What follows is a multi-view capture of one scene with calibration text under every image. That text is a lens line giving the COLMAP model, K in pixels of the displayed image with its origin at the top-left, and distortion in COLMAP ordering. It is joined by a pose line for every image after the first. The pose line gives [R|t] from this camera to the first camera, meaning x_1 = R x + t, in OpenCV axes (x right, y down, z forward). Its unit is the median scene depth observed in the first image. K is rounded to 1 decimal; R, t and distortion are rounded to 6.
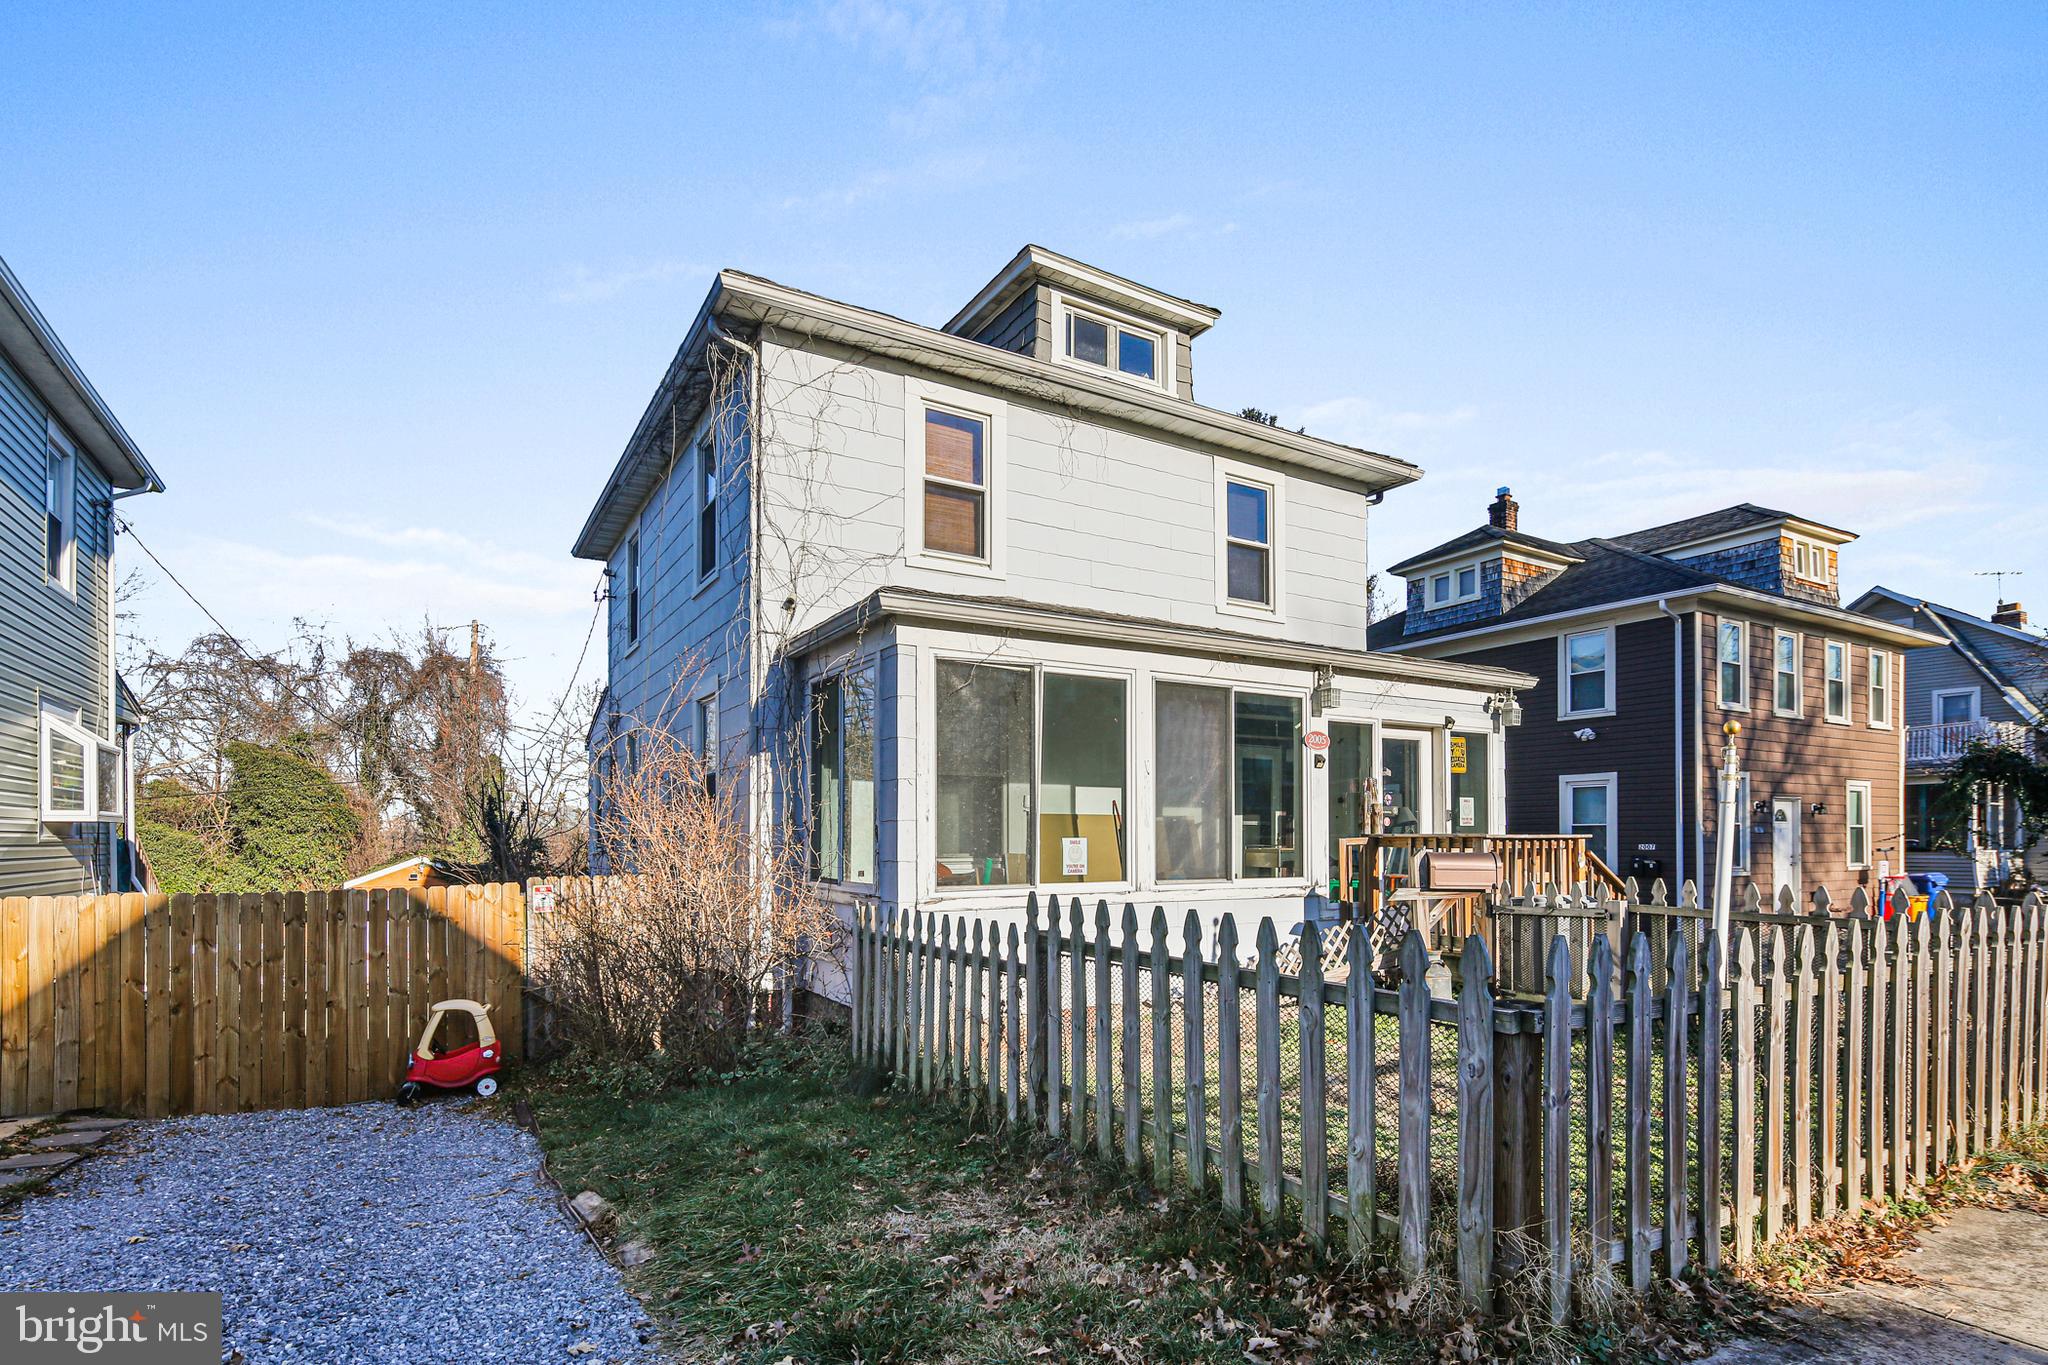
lens RADIAL K [[1017.4, 0, 1014.8], [0, 1017.4, 695.2], [0, 0, 1]] dist [-0.000087, -0.000459]
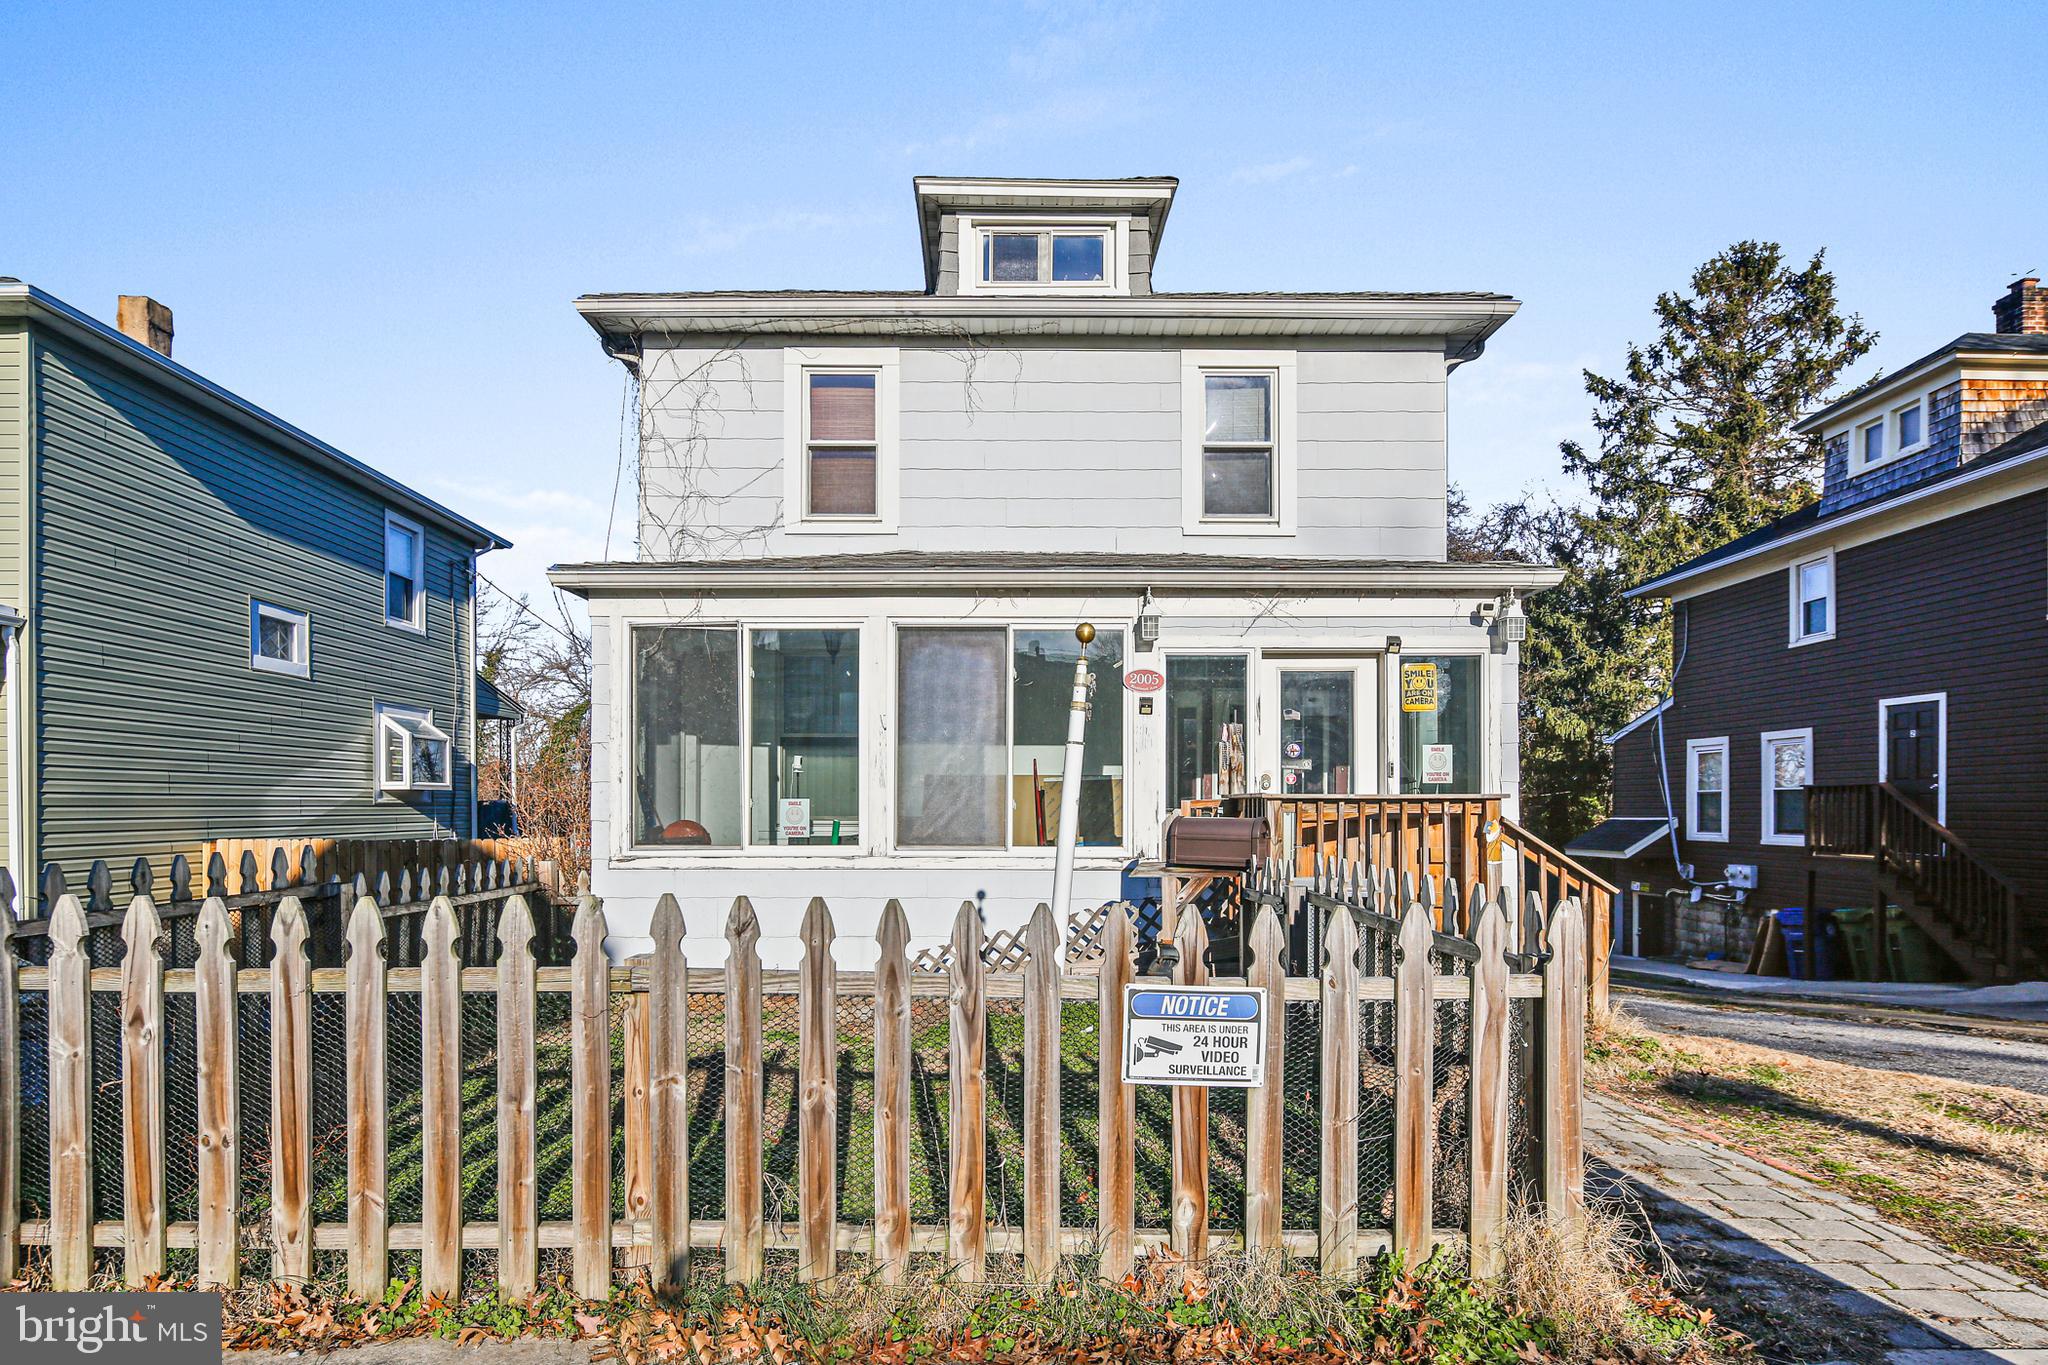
lens RADIAL K [[1017.4, 0, 1009.6], [0, 1017.4, 676.8], [0, 0, 1]] dist [-0.000087, -0.000459]
pose [[0.856016, -0.062322, -0.513178, 0.562656], [0.070253, 0.997521, -0.003956, 0.033403], [0.512153, -0.032666, 0.858273, 0.219328]]
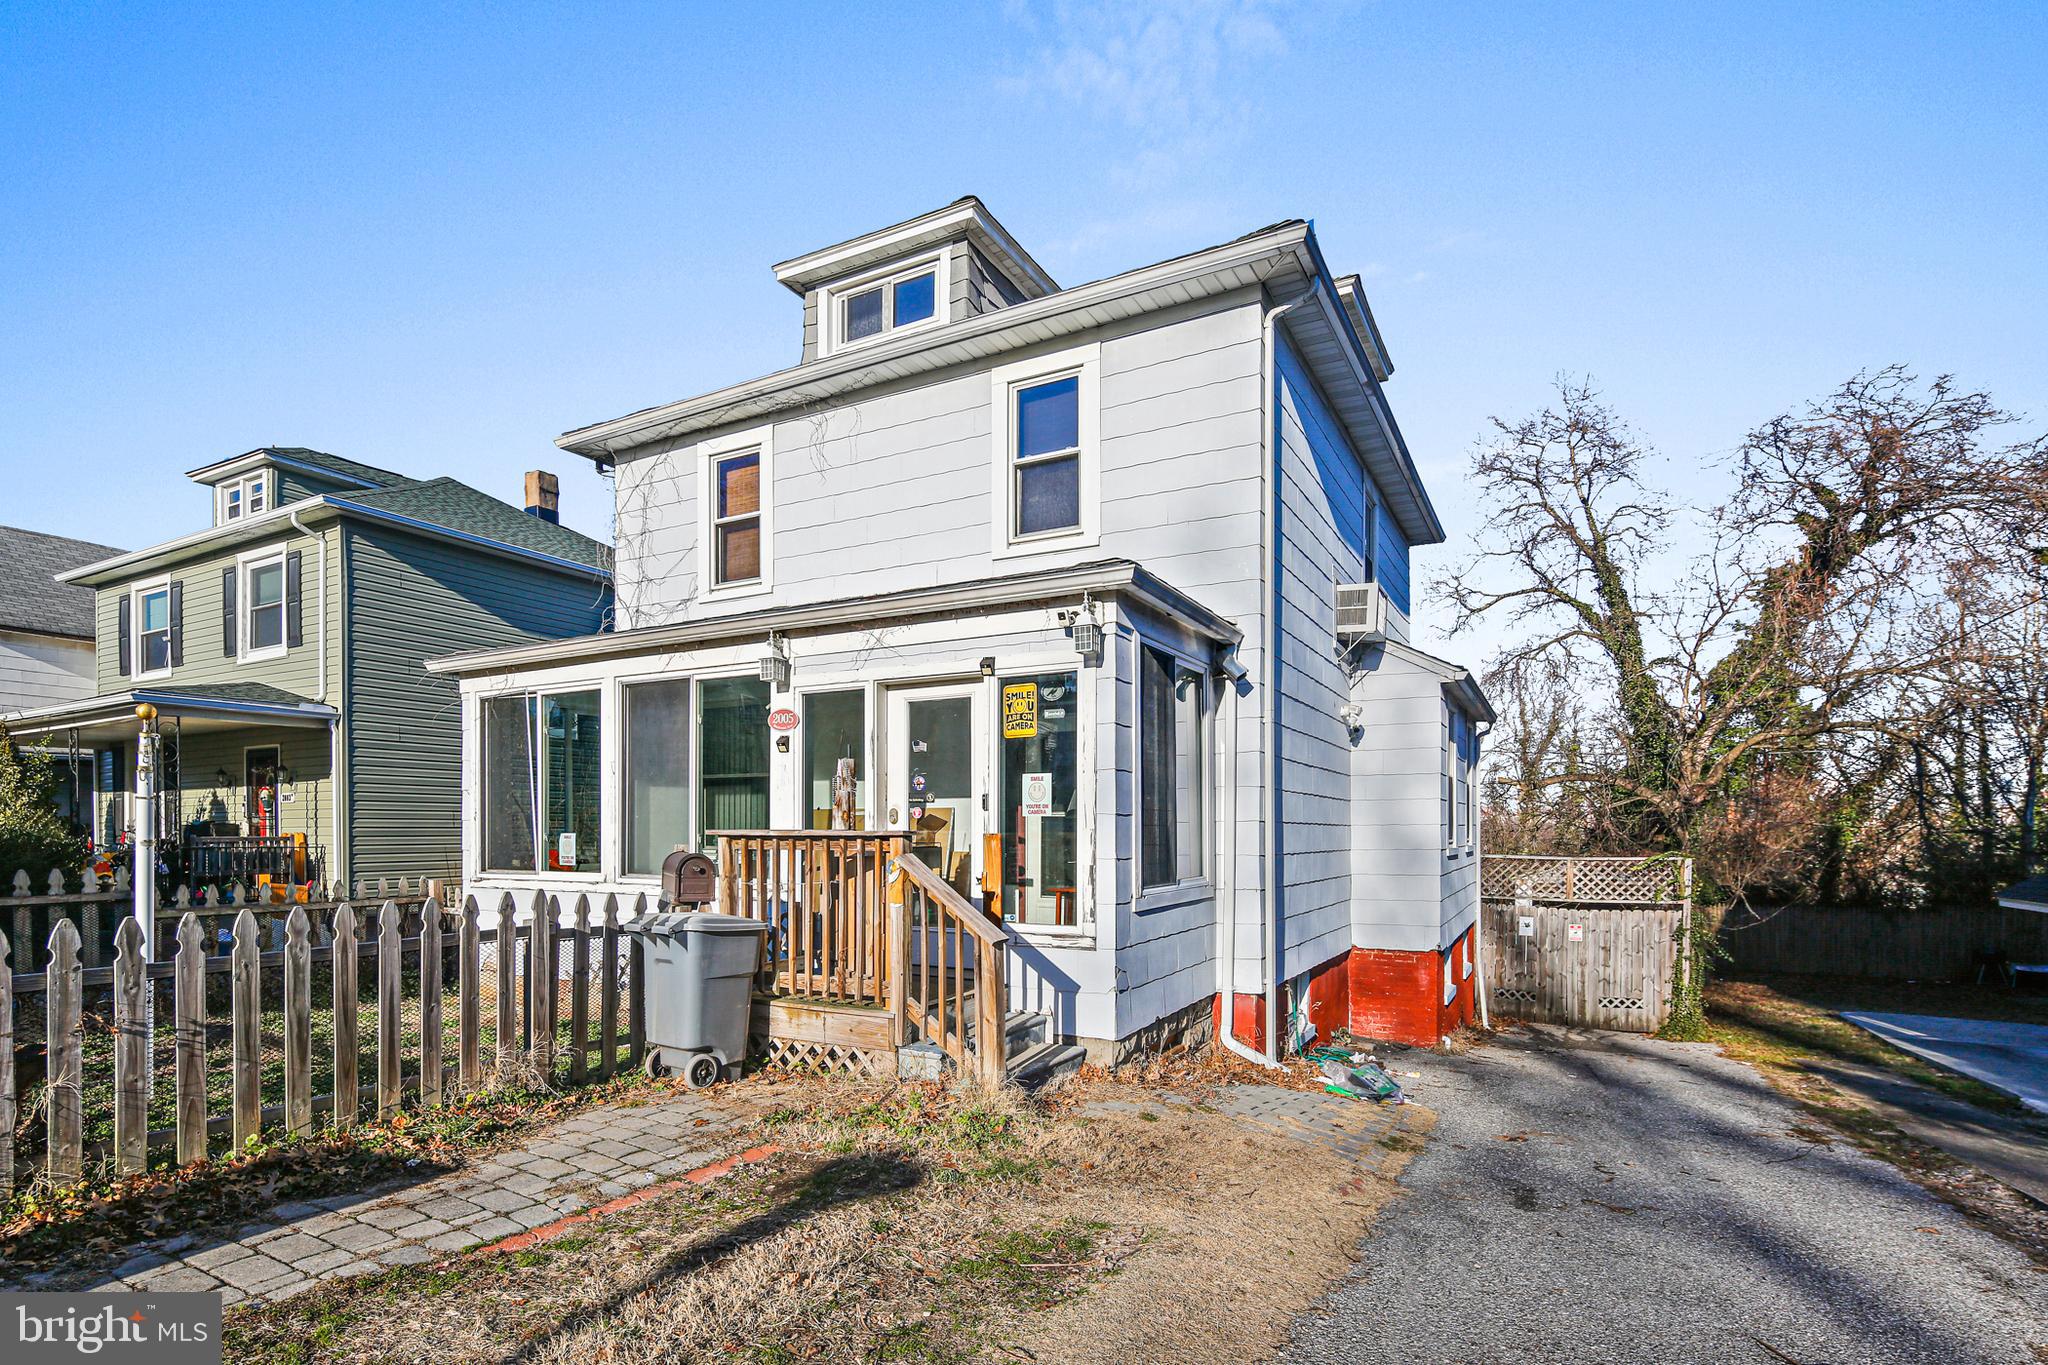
lens RADIAL K [[1017.4, 0, 1007.5], [0, 1017.4, 715.4], [0, 0, 1]] dist [-0.000087, -0.000459]
pose [[0.492786, -0.097664, -0.864652, 1.013649], [0.118656, 0.991941, -0.044417, 0.090770], [0.862023, -0.080708, 0.500403, 0.663166]]
